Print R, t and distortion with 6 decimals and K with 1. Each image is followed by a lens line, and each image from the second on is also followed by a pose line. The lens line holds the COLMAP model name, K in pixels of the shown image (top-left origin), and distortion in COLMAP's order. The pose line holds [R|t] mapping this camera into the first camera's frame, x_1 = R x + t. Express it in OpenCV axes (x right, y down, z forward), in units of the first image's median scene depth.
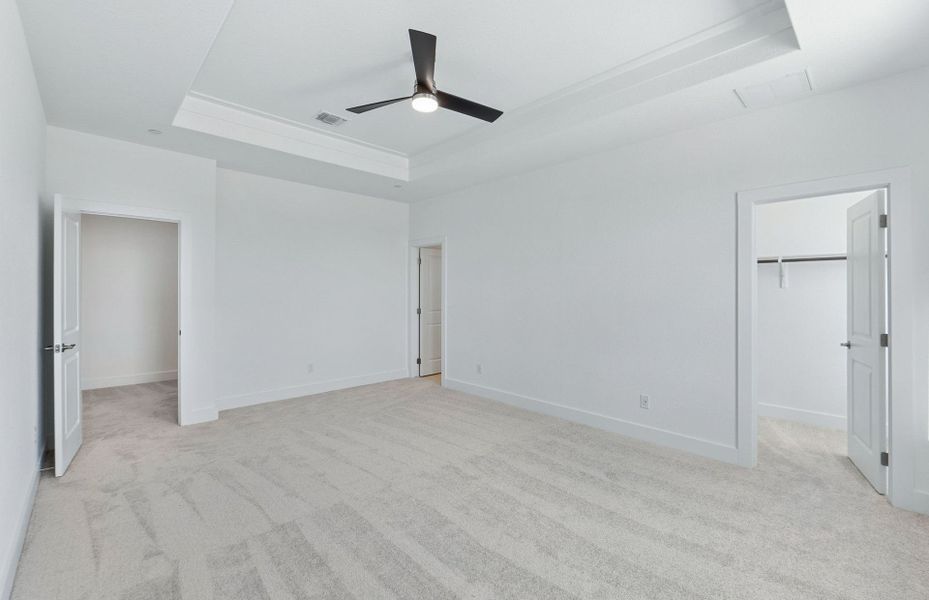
lens RADIAL K [[395.8, 0, 464.5], [0, 395.8, 300.0], [0, 0, 1]] dist [-0.000695, -0.000087]
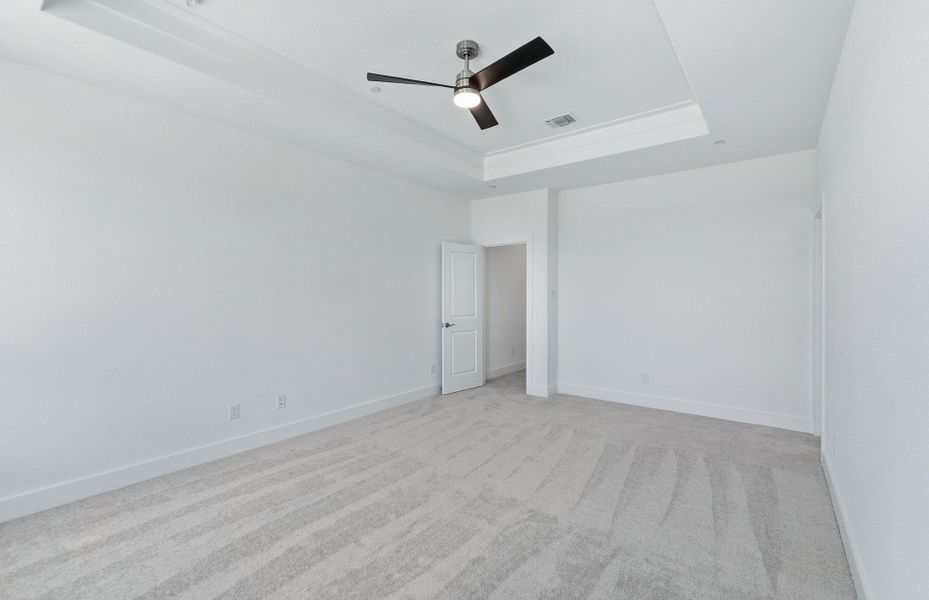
lens RADIAL K [[395.8, 0, 464.5], [0, 395.8, 300.0], [0, 0, 1]] dist [-0.000695, -0.000087]
pose [[0.144161, 0.011815, -0.989484, 0.753306], [-0.017926, 0.999796, 0.009327, -0.012697], [0.989392, 0.016393, 0.144343, 0.753713]]
